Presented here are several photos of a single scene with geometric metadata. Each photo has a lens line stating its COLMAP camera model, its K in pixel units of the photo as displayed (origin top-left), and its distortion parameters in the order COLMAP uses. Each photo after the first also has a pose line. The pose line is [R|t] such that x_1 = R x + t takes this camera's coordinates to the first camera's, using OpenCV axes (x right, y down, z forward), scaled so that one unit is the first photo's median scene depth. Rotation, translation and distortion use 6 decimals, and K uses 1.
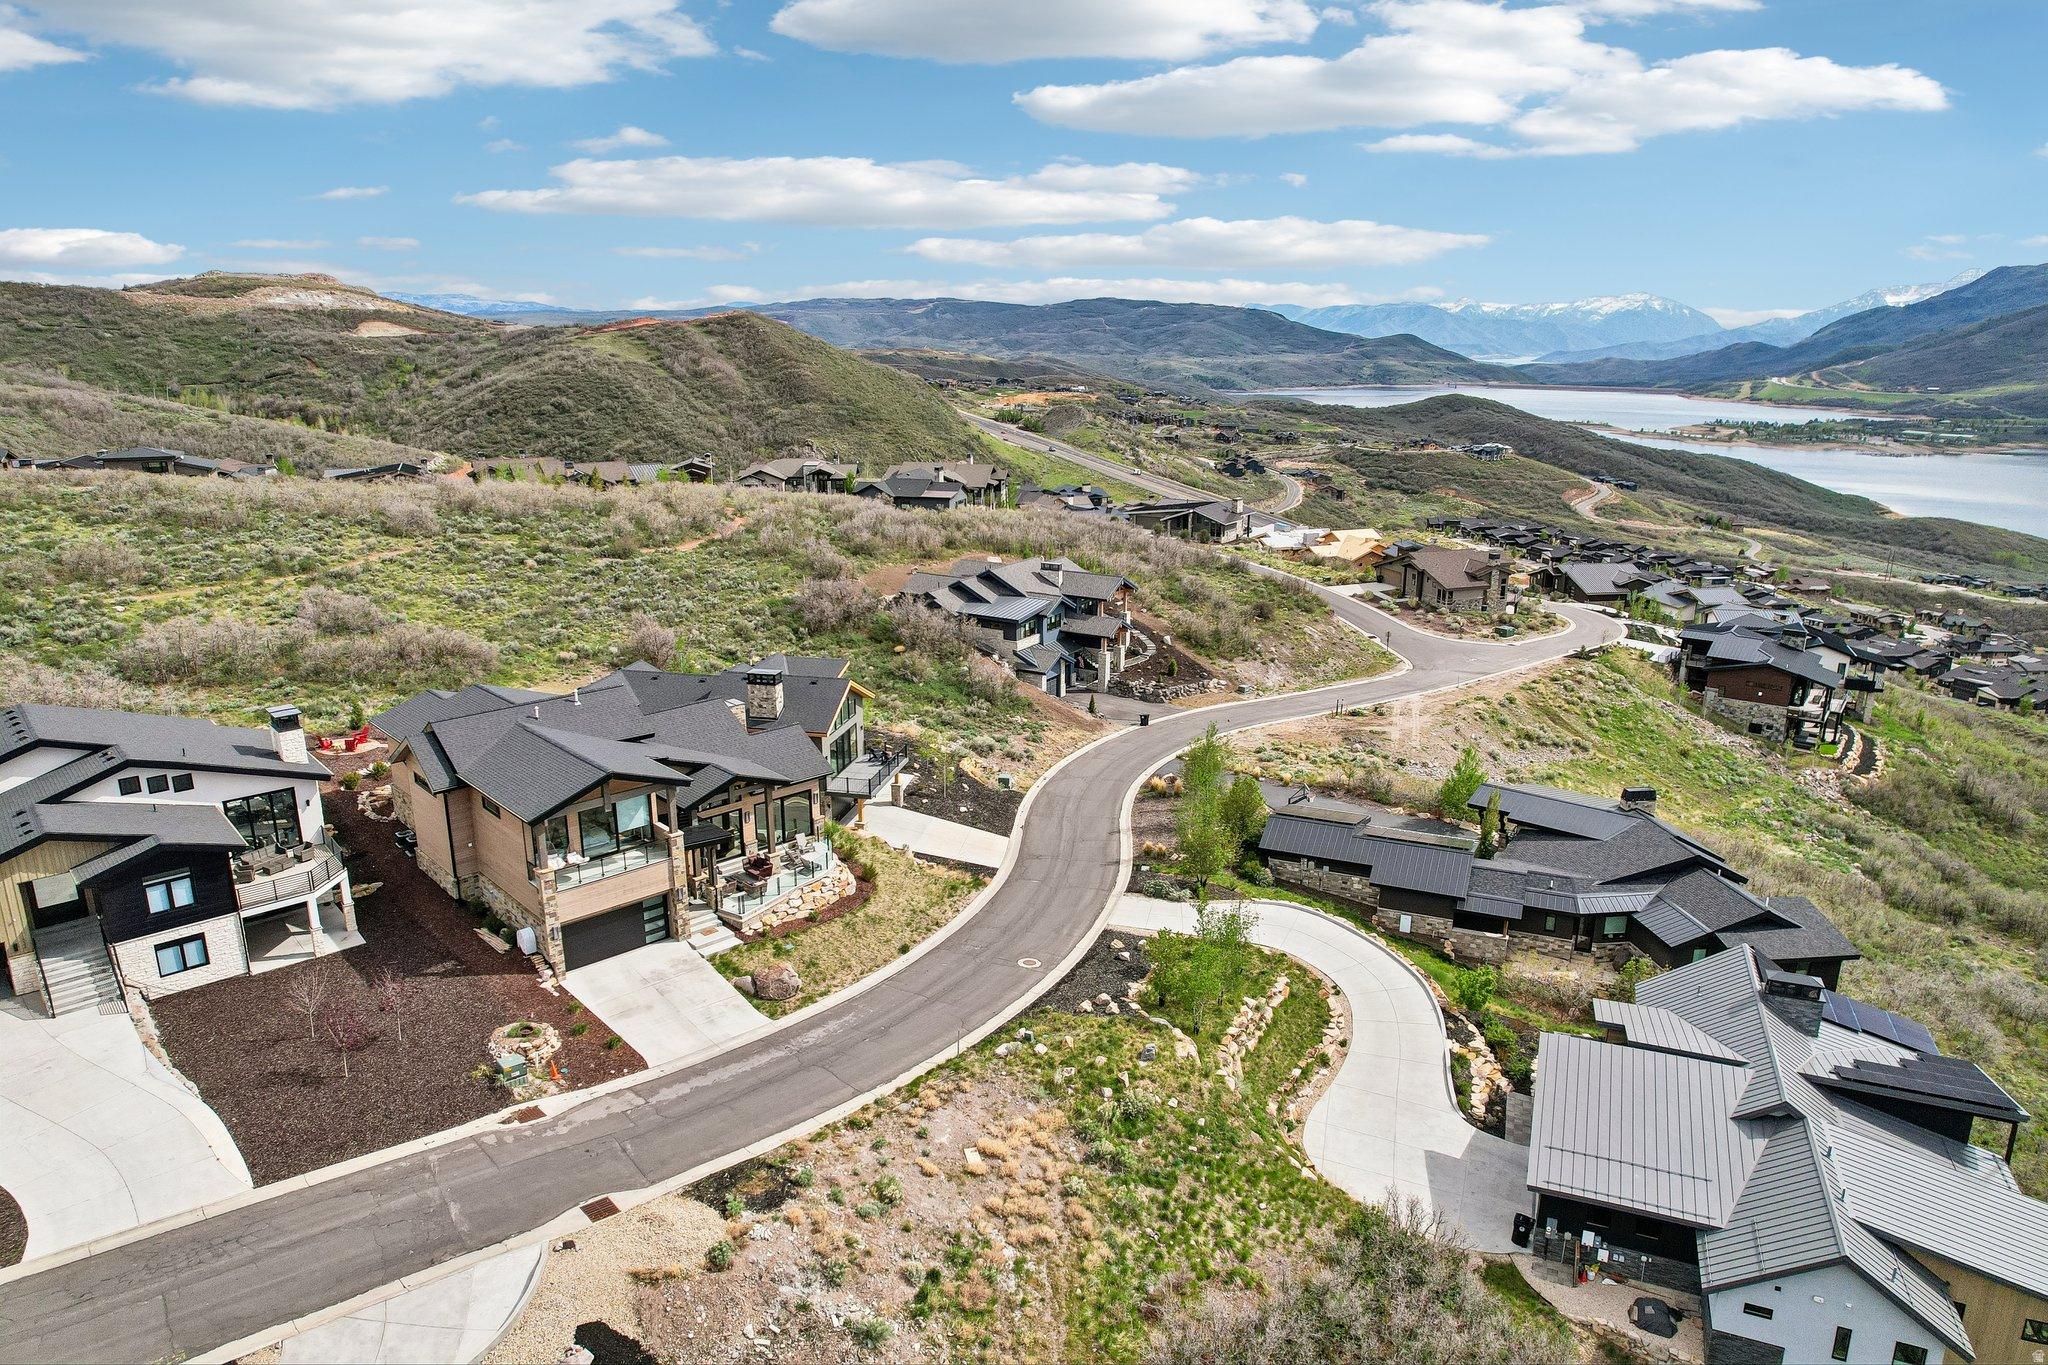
lens RADIAL K [[1333.2, 0, 1024.0], [0, 1333.2, 682.5], [0, 0, 1]] dist [-0.083960, 0.075660]
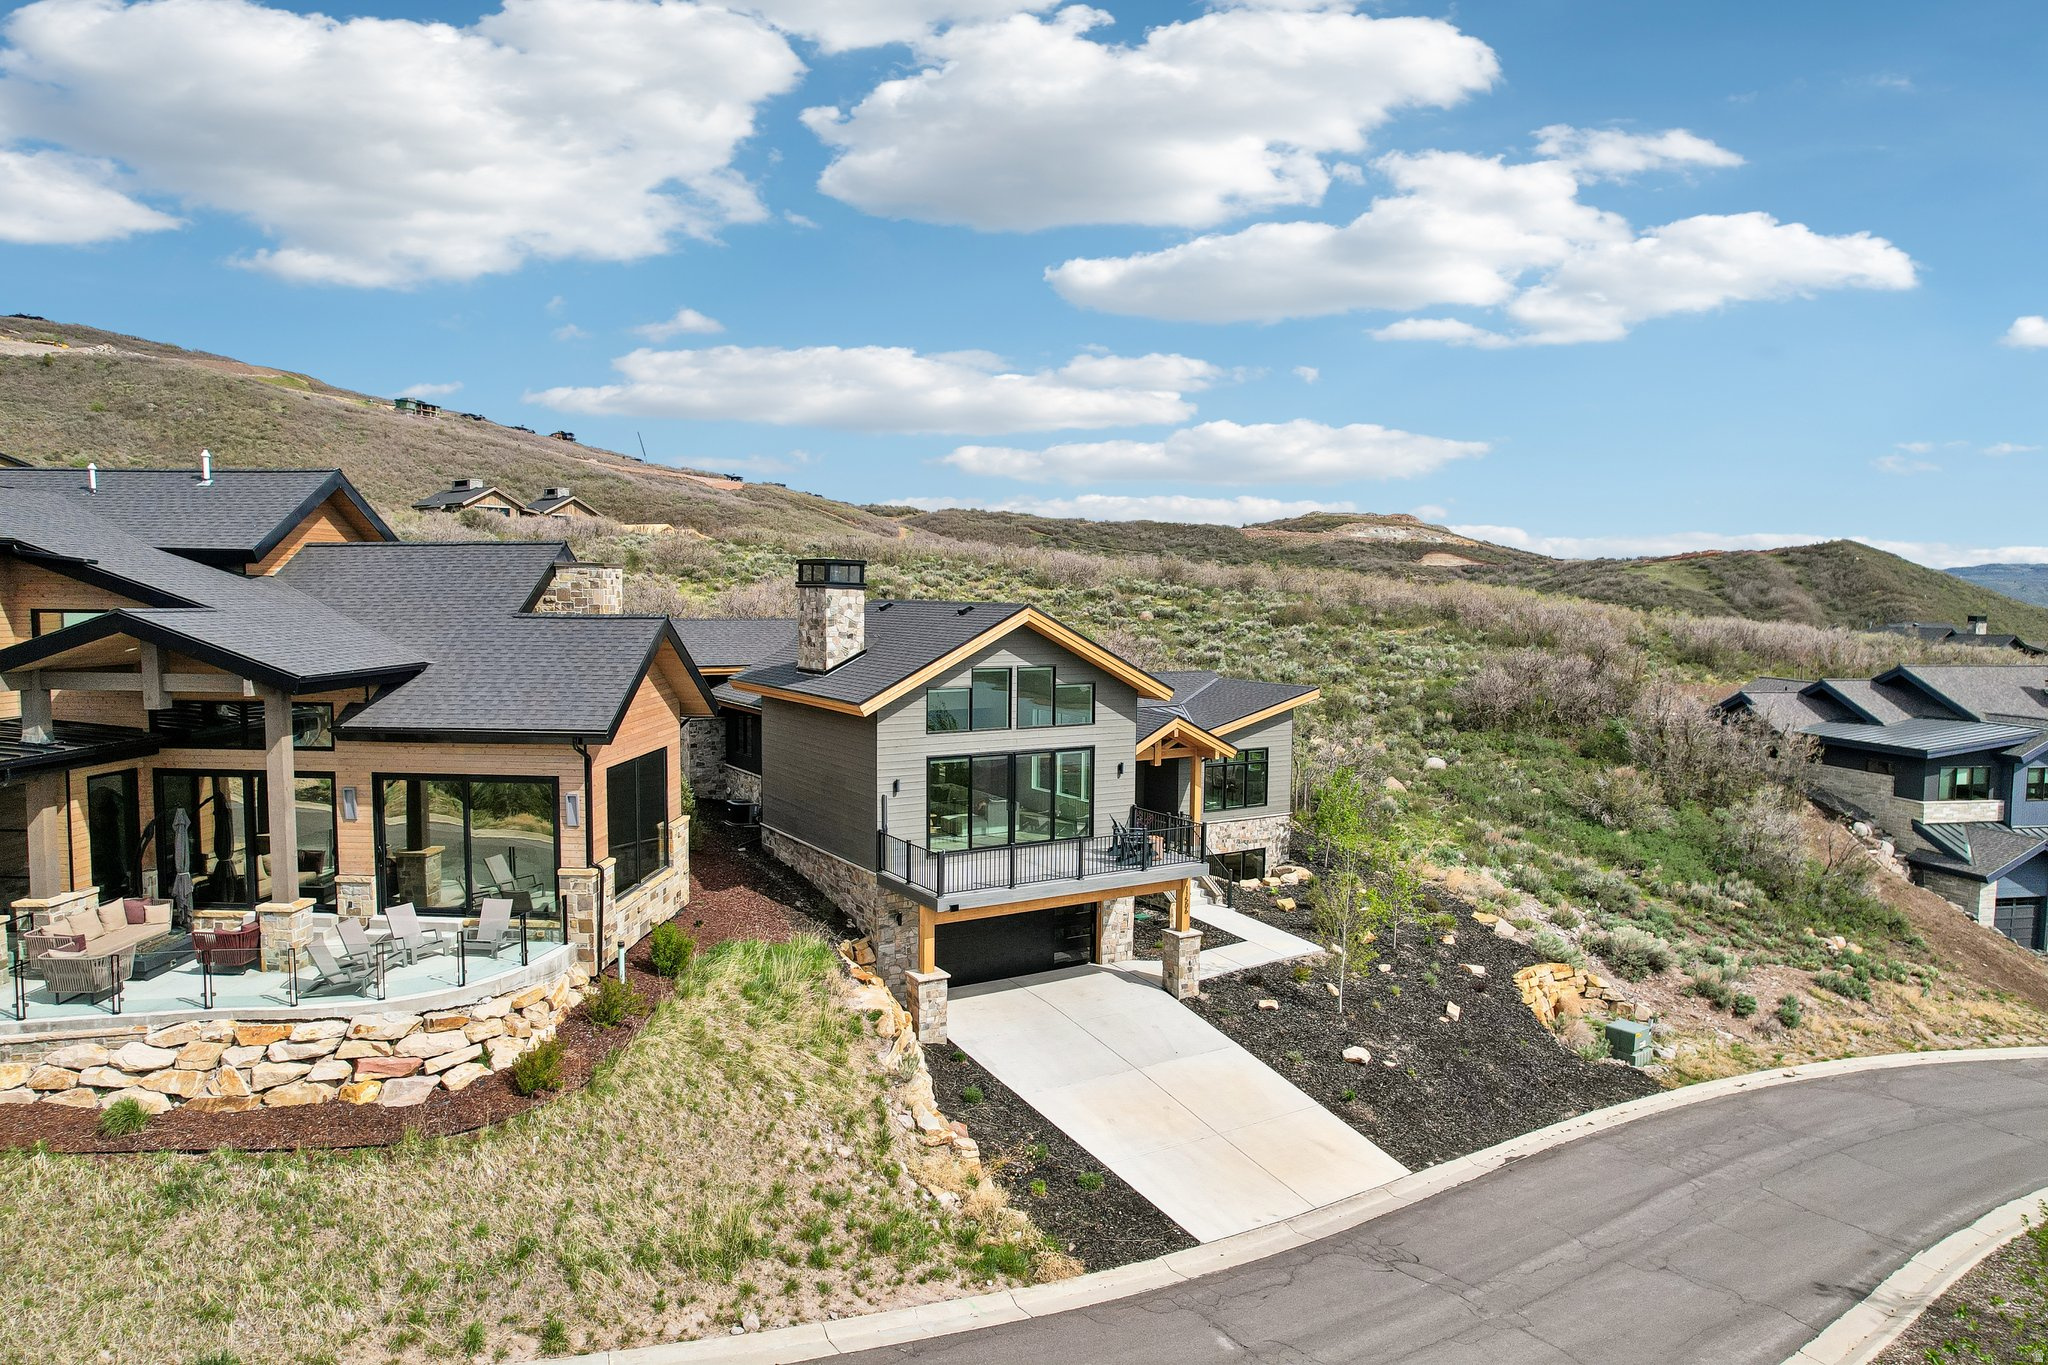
lens RADIAL K [[1333.2, 0, 1024.0], [0, 1333.2, 682.5], [0, 0, 1]] dist [-0.083960, 0.075660]
pose [[0.705309, 0.060032, -0.706354, 0.016675], [-0.197654, 0.973548, -0.114621, 0.007604], [0.680788, 0.220456, 0.698517, 0.089982]]
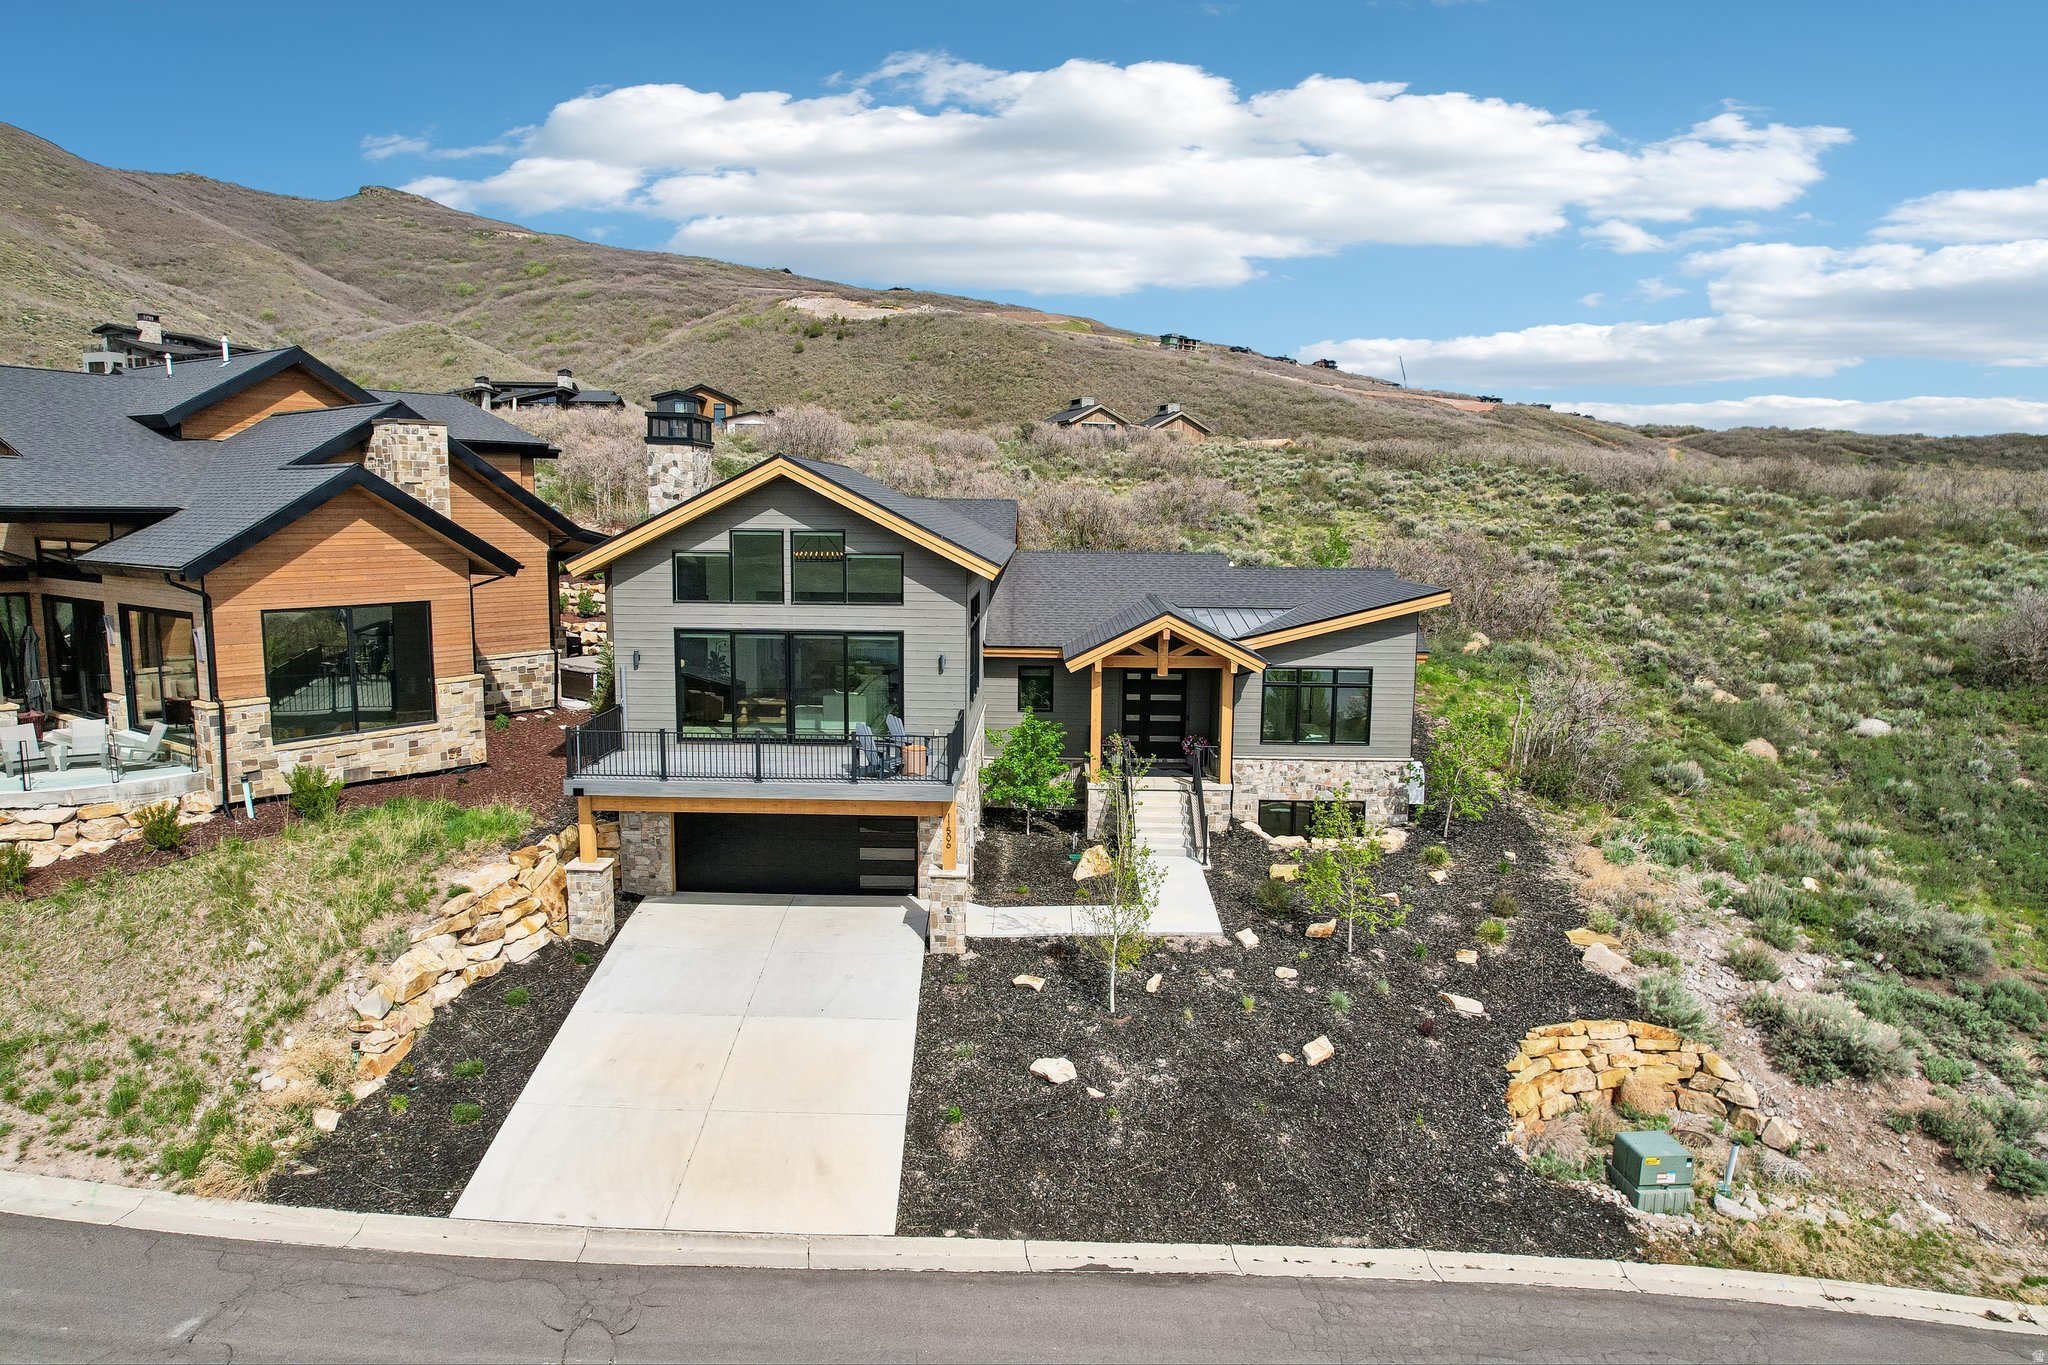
lens RADIAL K [[1333.2, 0, 1024.0], [0, 1333.2, 682.5], [0, 0, 1]] dist [-0.083960, 0.075660]
pose [[0.200149, 0.131298, -0.970928, 0.023773], [-0.268712, 0.960337, 0.074473, 0.001265], [0.942196, 0.245994, 0.227492, 0.121222]]
